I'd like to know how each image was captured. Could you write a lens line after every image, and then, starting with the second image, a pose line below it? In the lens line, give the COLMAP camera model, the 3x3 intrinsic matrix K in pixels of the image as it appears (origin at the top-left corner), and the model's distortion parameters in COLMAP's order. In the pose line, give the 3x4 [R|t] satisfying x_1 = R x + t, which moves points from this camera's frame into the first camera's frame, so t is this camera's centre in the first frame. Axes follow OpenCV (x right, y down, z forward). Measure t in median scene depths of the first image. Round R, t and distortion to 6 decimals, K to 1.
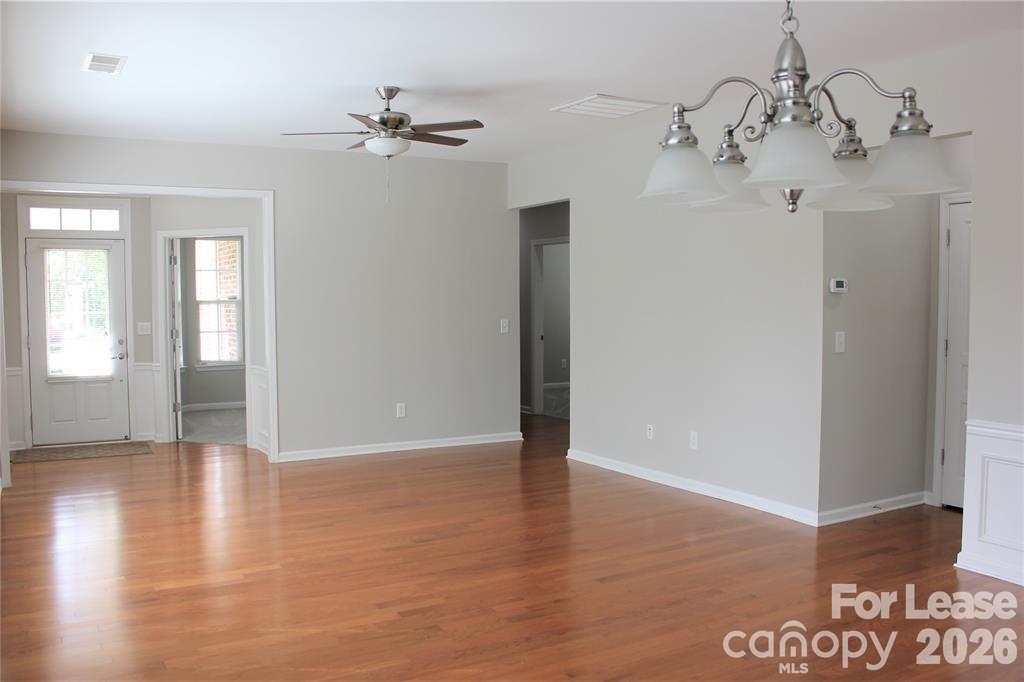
lens RADIAL K [[891.4, 0, 512.0], [0, 891.4, 341.0], [0, 0, 1]] dist [-0.163275, 0.159489]
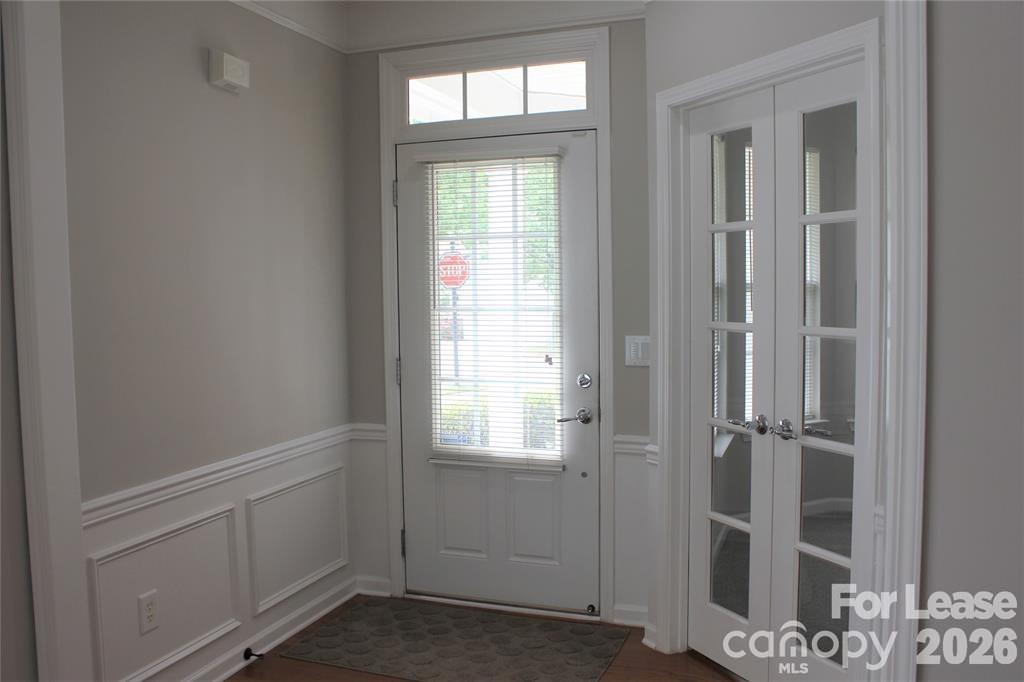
lens RADIAL K [[891.4, 0, 512.0], [0, 891.4, 341.0], [0, 0, 1]] dist [-0.163275, 0.159489]
pose [[0.641911, 0.044327, -0.765497, -0.155492], [-0.031095, 0.999011, 0.031774, -0.030807], [0.766148, 0.003407, 0.642655, 0.718153]]
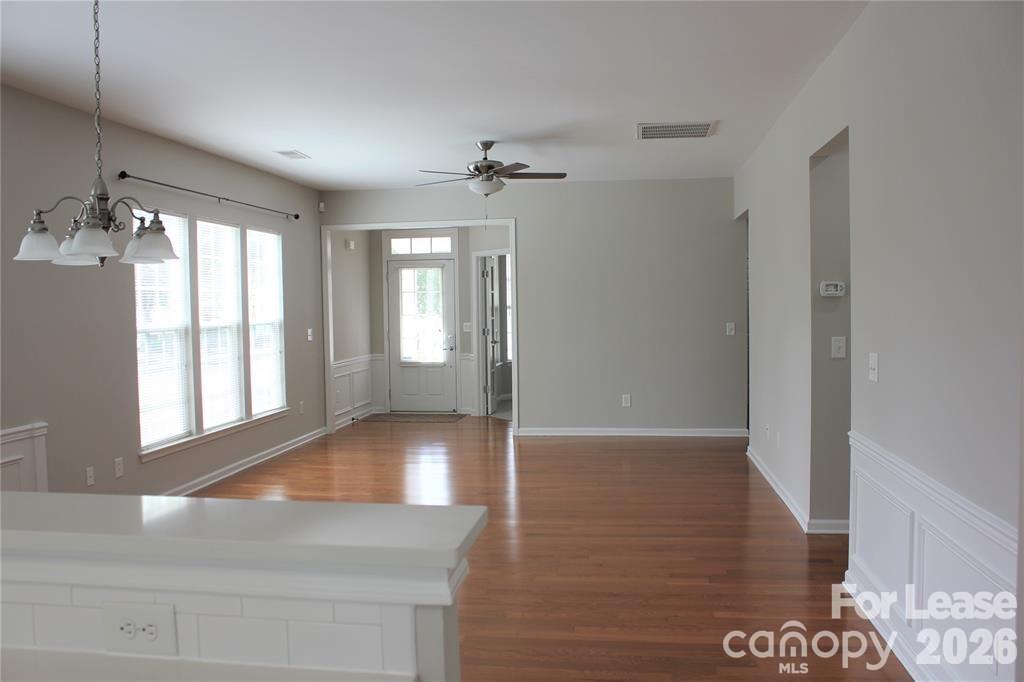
lens RADIAL K [[891.4, 0, 512.0], [0, 891.4, 341.0], [0, 0, 1]] dist [-0.163275, 0.159489]
pose [[0.780295, 0.020361, -0.625080, 0.472300], [-0.023514, 0.999718, 0.003212, 0.000193], [0.624970, 0.012192, 0.780554, 0.006957]]
